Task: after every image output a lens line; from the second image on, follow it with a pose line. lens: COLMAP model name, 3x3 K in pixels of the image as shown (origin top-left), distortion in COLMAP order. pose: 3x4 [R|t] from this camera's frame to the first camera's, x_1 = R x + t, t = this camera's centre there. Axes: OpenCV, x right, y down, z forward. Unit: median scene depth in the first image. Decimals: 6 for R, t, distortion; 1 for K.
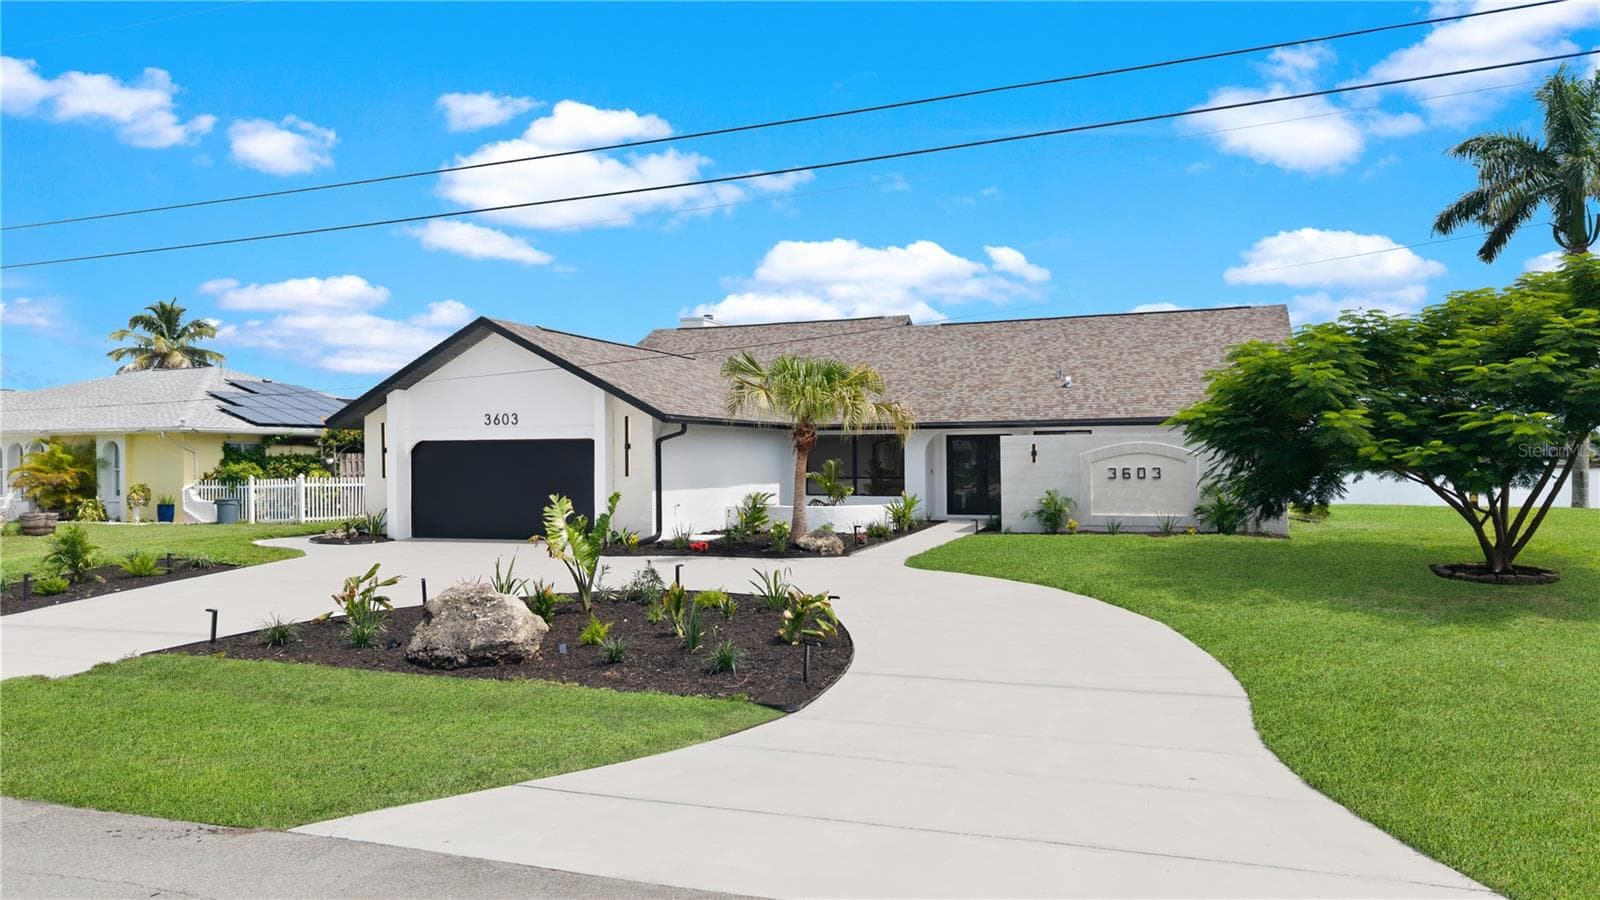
lens RADIAL K [[1057.5, 0, 805.3], [0, 1057.5, 449.4], [0, 0, 1]] dist [0.018768, -0.025157]
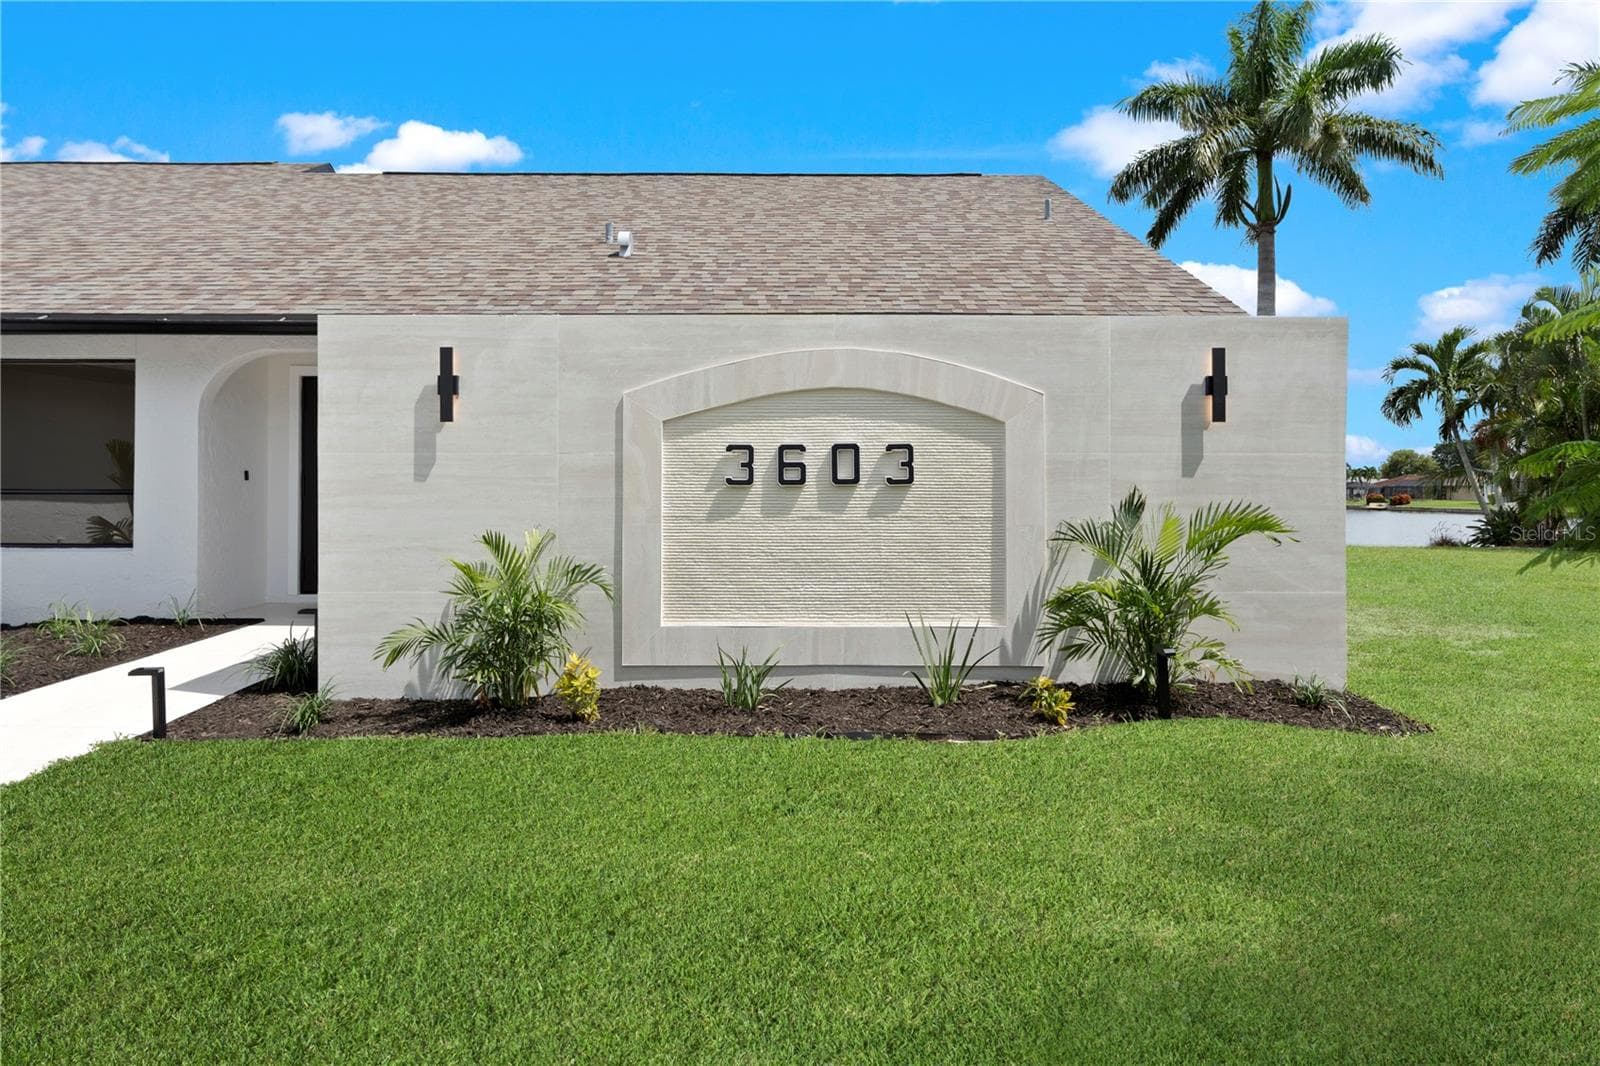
lens RADIAL K [[940.0, 0, 790.3], [0, 940.0, 479.4], [0, 0, 1]] dist [-0.002181, 0.002190]
pose [[0.935197, 0.014915, 0.353813, 0.189030], [-0.014931, 0.999885, -0.002683, 0.022796], [-0.353813, -0.002773, 0.935312, 0.670583]]
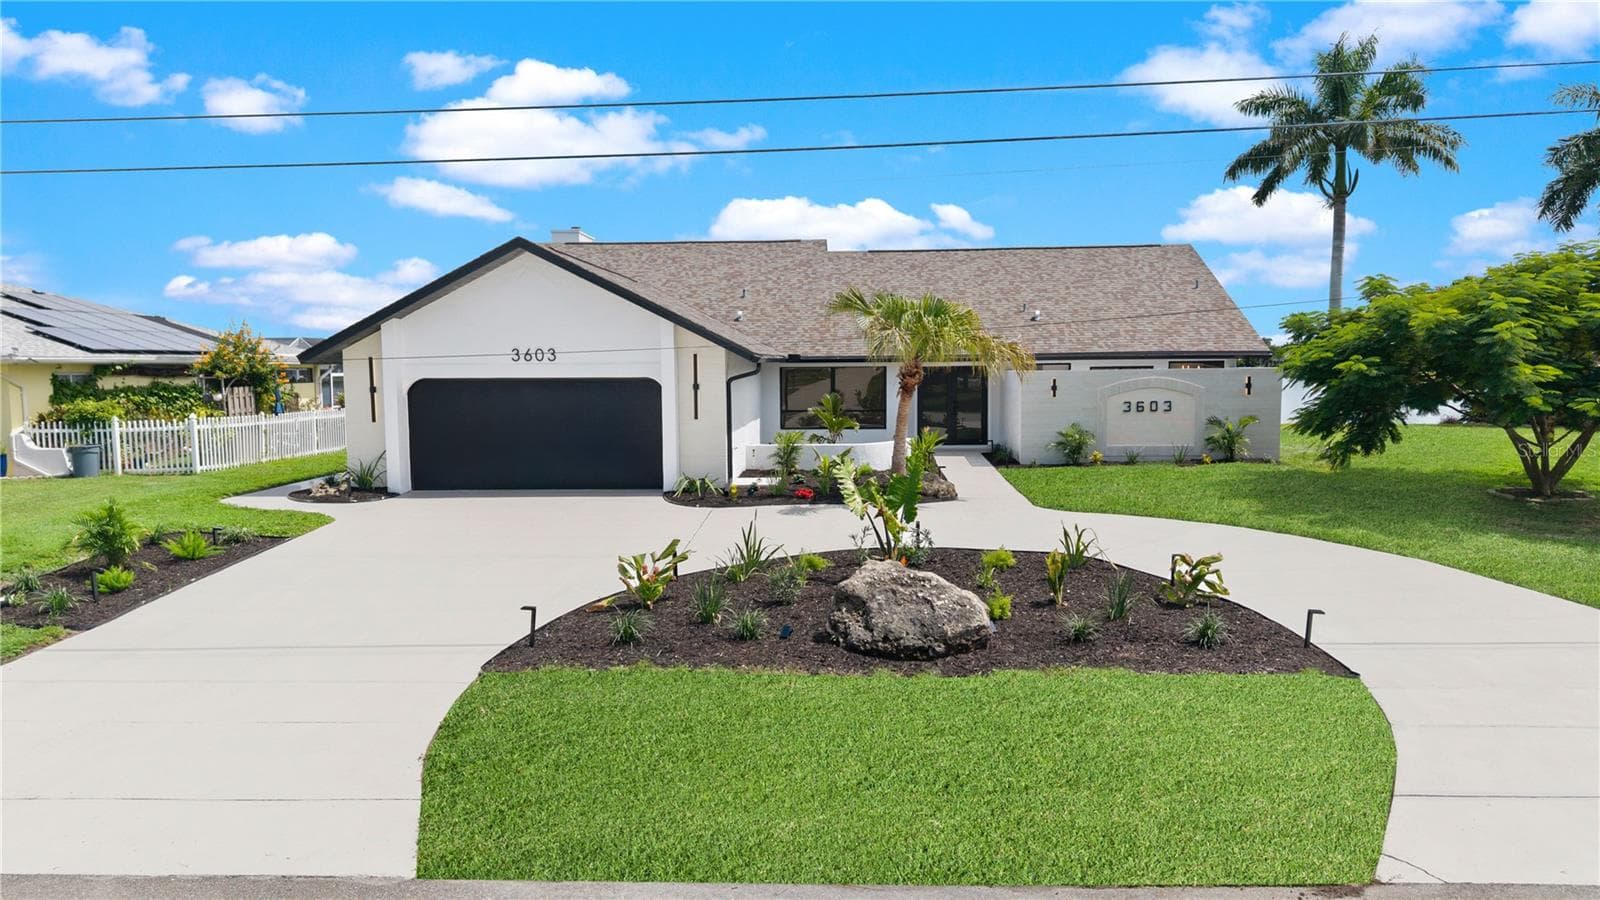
lens RADIAL K [[1057.5, 0, 796.6], [0, 1057.5, 450.8], [0, 0, 1]] dist [0.018768, -0.025157]
pose [[0.952837, -0.025800, 0.302382, -0.300364], [-0.000547, 0.996232, 0.086725, -0.021719], [-0.303481, -0.082800, 0.949233, 0.076651]]
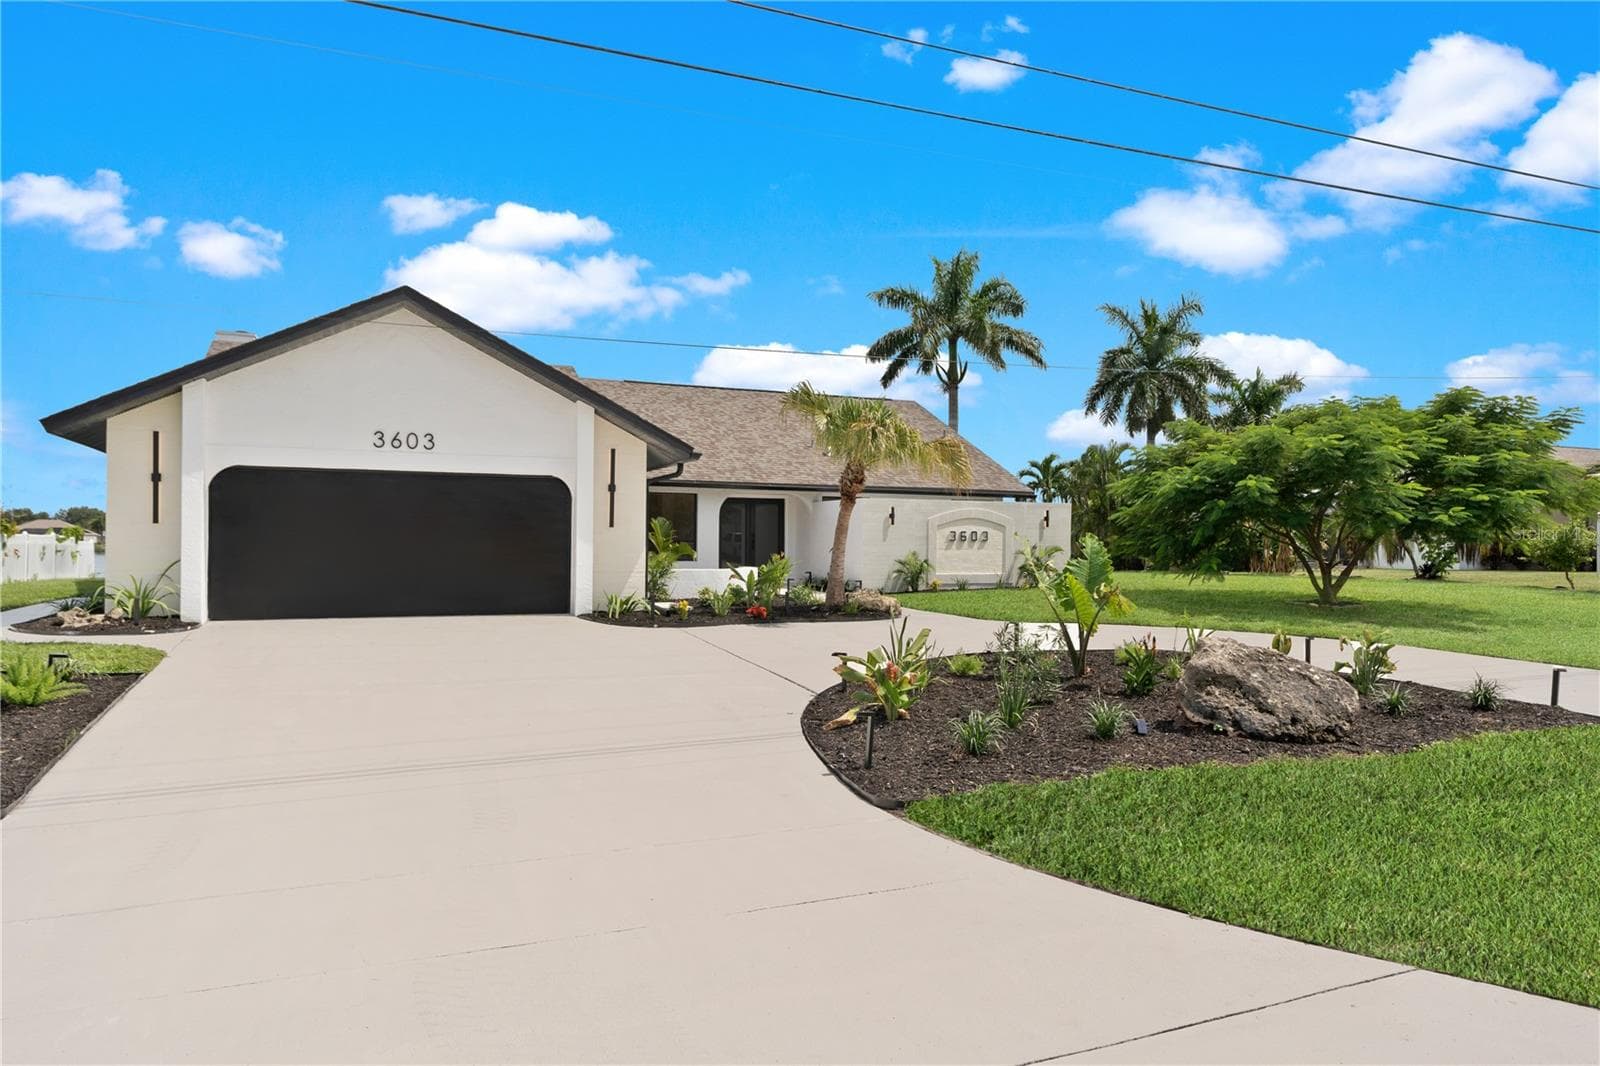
lens RADIAL K [[1010.5, 0, 786.8], [0, 1010.5, 535.7], [0, 0, 1]] dist [-0.019127, -0.001618]
pose [[0.723320, 0.019382, 0.690241, -0.480553], [-0.019488, 0.999781, -0.007653, 0.028708], [-0.690238, -0.007916, 0.723539, 0.312097]]
